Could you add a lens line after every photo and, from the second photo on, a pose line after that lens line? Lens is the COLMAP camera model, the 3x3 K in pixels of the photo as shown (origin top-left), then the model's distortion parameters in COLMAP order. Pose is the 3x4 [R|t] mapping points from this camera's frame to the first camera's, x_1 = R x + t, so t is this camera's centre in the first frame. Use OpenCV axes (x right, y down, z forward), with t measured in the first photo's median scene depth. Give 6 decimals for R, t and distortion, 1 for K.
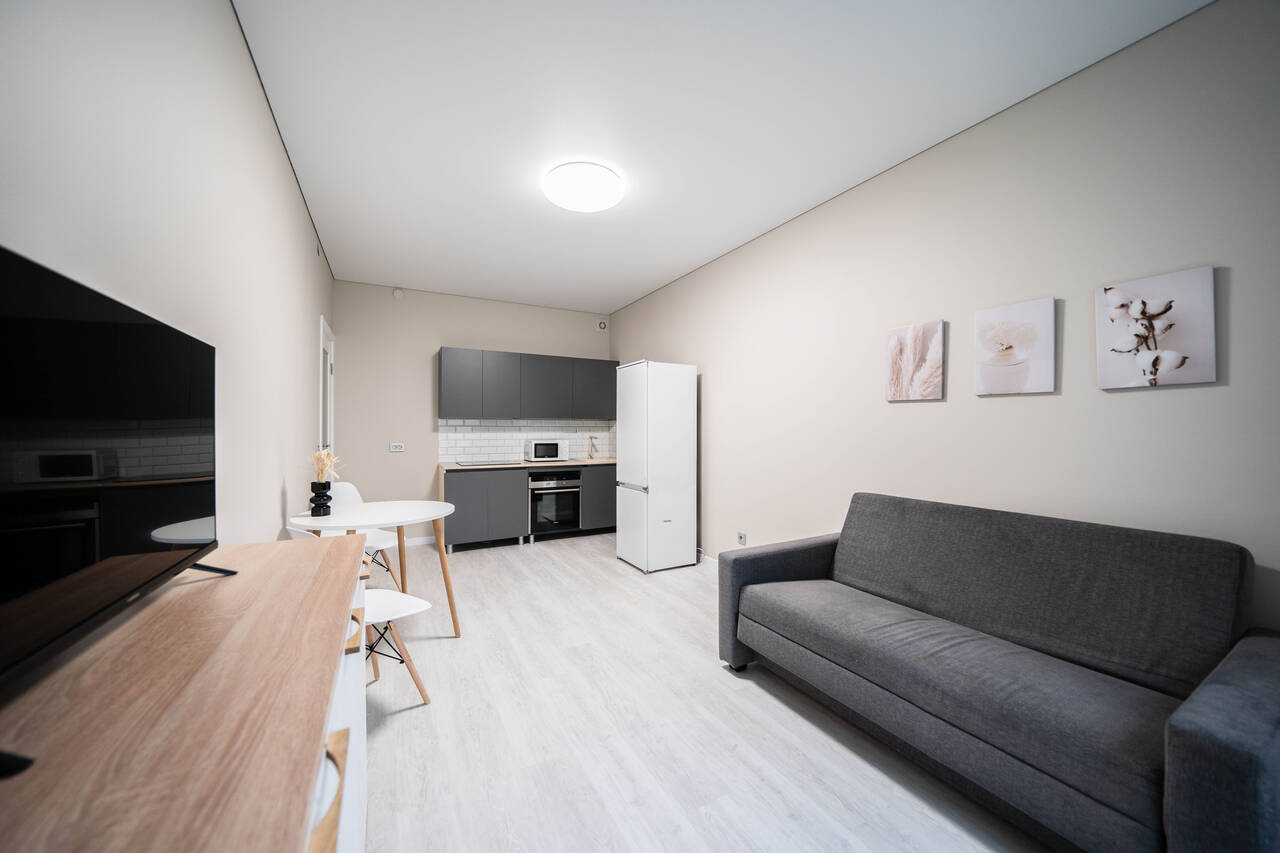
lens RADIAL K [[447.1, 0, 641.9], [0, 447.1, 430.7], [0, 0, 1]] dist [0.000183, 0.000003]
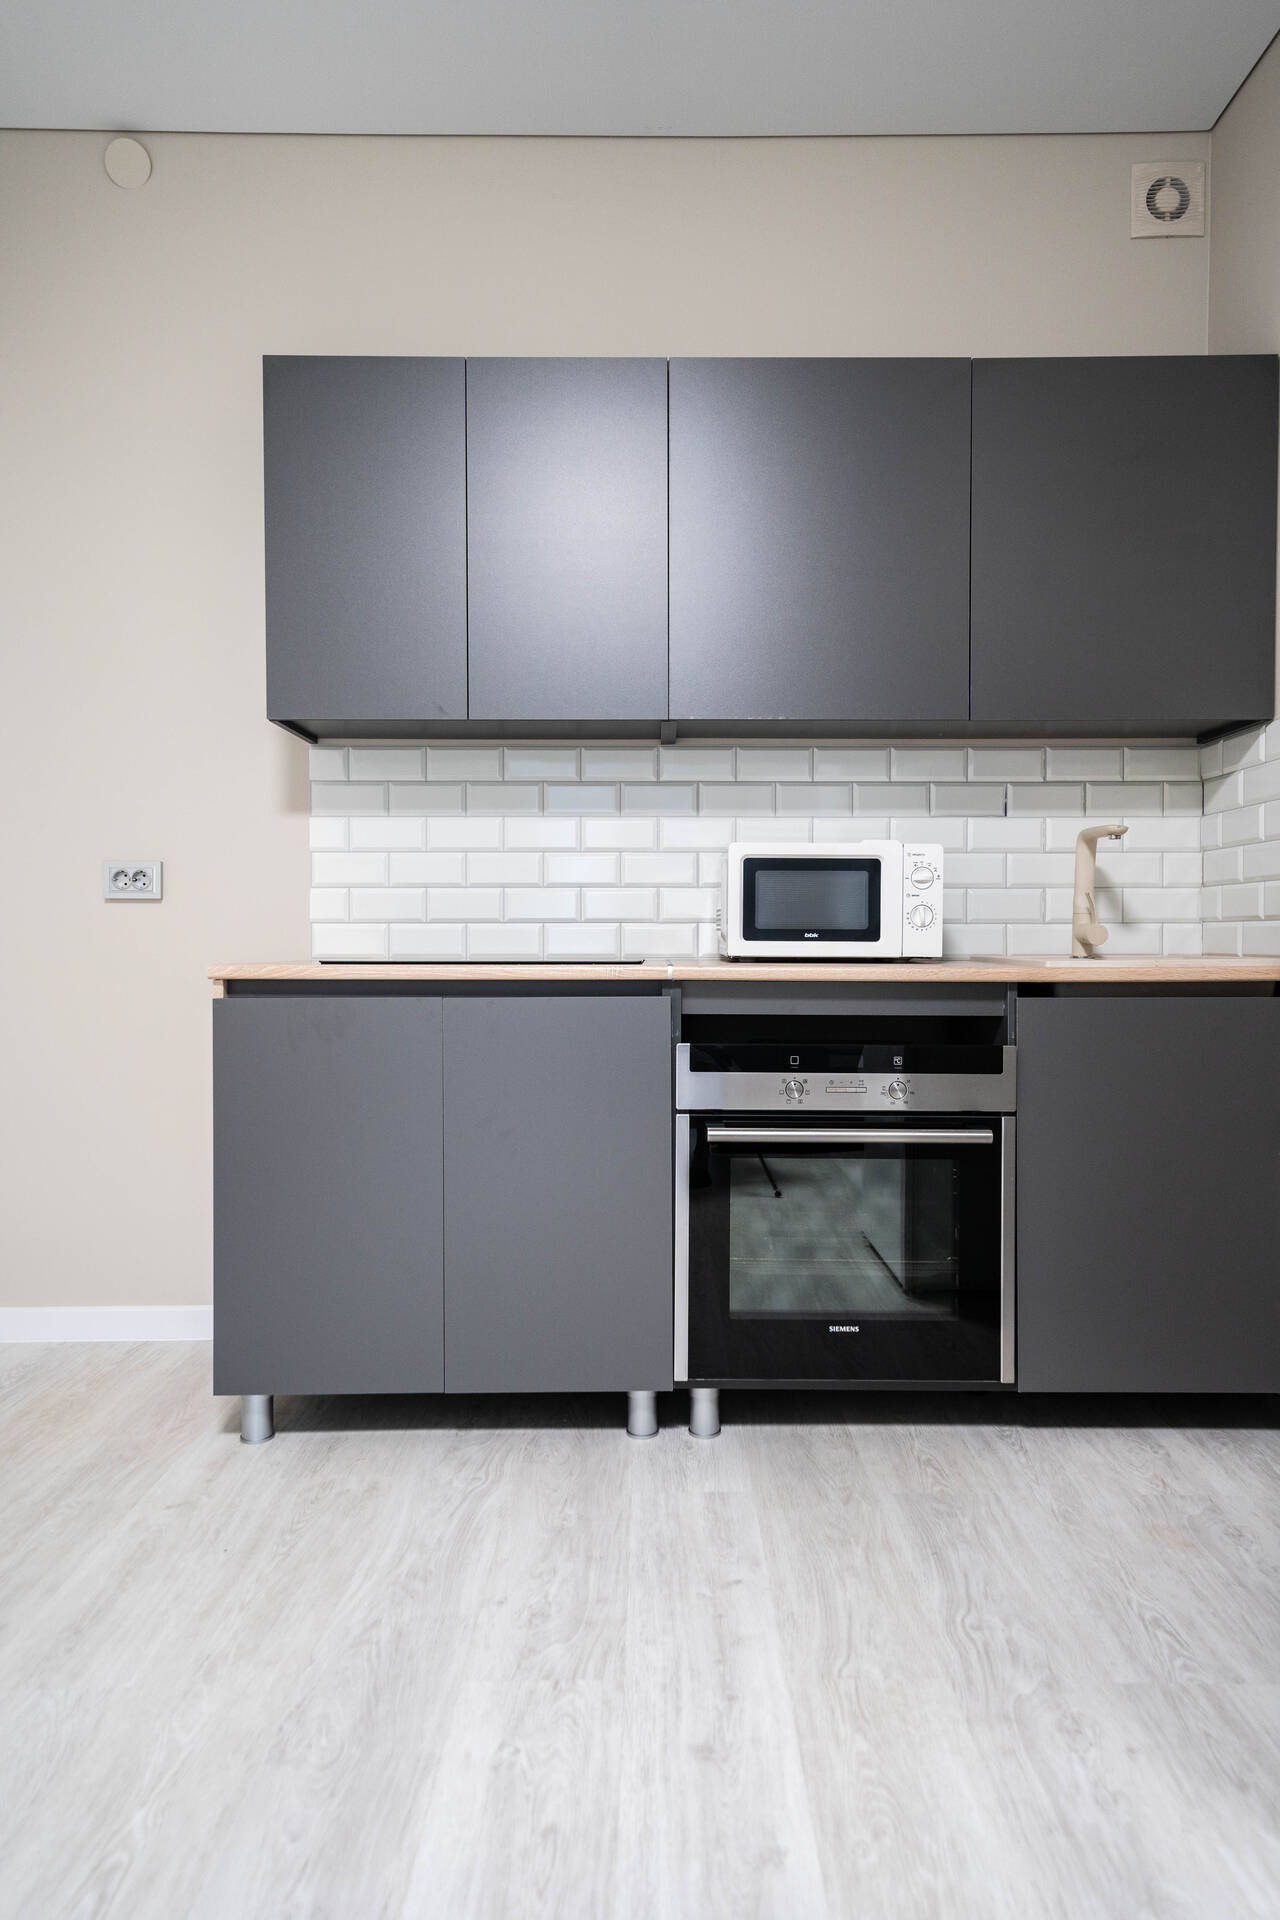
lens RADIAL K [[1191.6, 0, 645.5], [0, 1191.6, 963.7], [0, 0, 1]] dist [0.002994, 0.000595]
pose [[0.878103, 0.008486, -0.478396, -0.048064], [-0.001569, 0.999888, 0.014856, 0.063810], [0.478469, -0.012295, 0.878019, 0.566921]]
